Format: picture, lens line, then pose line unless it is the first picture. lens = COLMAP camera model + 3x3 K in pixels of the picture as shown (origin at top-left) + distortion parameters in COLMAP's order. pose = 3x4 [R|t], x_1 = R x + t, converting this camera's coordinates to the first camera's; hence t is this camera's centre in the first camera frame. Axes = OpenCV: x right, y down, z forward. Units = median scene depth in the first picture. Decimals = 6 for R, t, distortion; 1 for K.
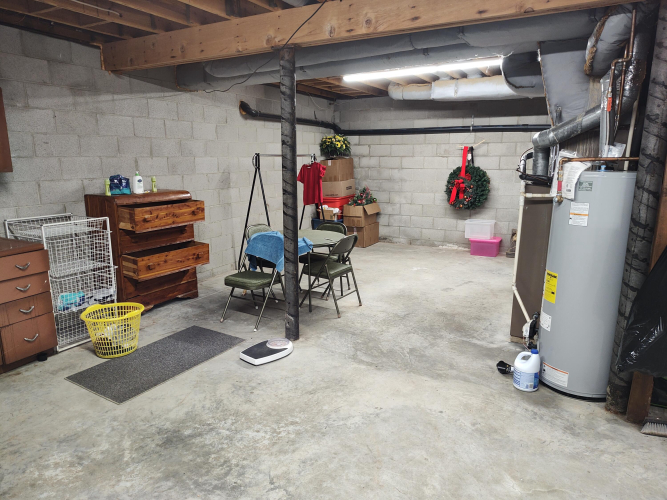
lens RADIAL K [[454.7, 0, 331.5], [0, 454.7, 252.4], [0, 0, 1]] dist [0.048314, -0.053897]
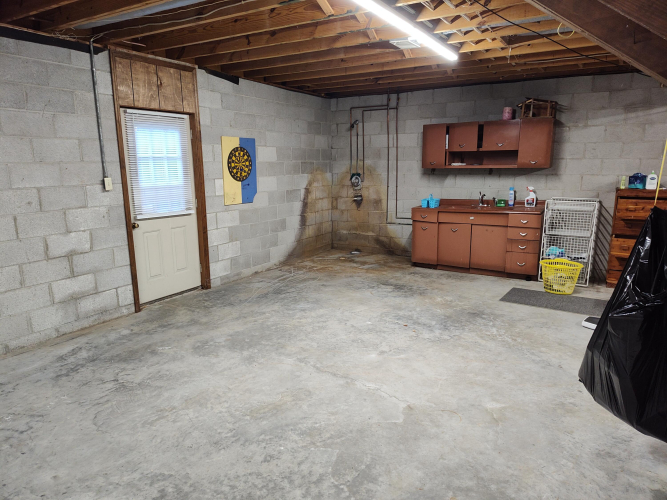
lens RADIAL K [[454.7, 0, 331.5], [0, 454.7, 252.4], [0, 0, 1]] dist [0.048314, -0.053897]
pose [[-0.040790, 0.197788, -0.979396, 1.248001], [-0.204099, 0.957894, 0.201946, -0.066768], [0.978100, 0.208131, 0.001296, 0.346553]]
